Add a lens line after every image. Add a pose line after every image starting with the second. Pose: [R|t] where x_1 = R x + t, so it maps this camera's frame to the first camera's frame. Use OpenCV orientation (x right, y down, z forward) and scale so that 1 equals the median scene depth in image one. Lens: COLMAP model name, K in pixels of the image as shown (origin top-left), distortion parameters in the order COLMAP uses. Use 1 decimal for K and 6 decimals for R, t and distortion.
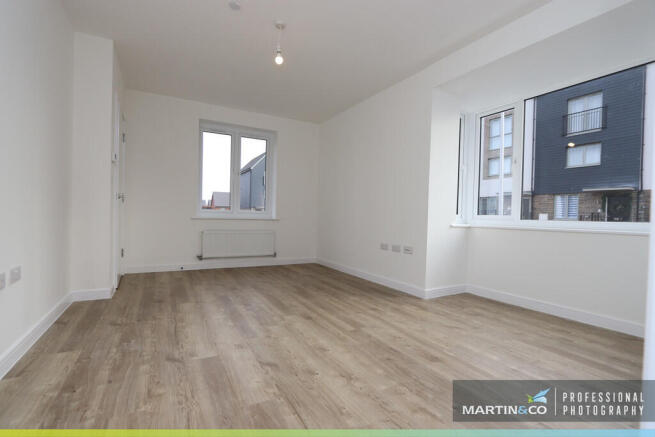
lens RADIAL K [[300.3, 0, 322.6], [0, 300.3, 221.7], [0, 0, 1]] dist [-0.012878, -0.000572]
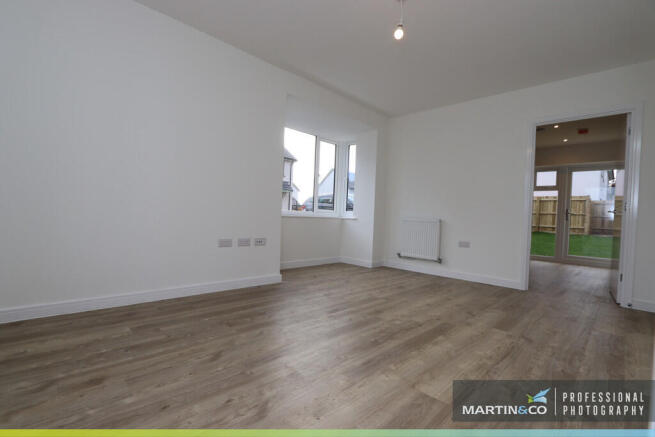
lens RADIAL K [[300.3, 0, 322.6], [0, 300.3, 221.7], [0, 0, 1]] dist [-0.012878, -0.000572]
pose [[-0.274788, -0.048191, 0.960296, -1.211896], [-0.032544, 0.998637, 0.040803, -0.030622], [-0.960954, -0.020040, -0.275982, 1.842001]]
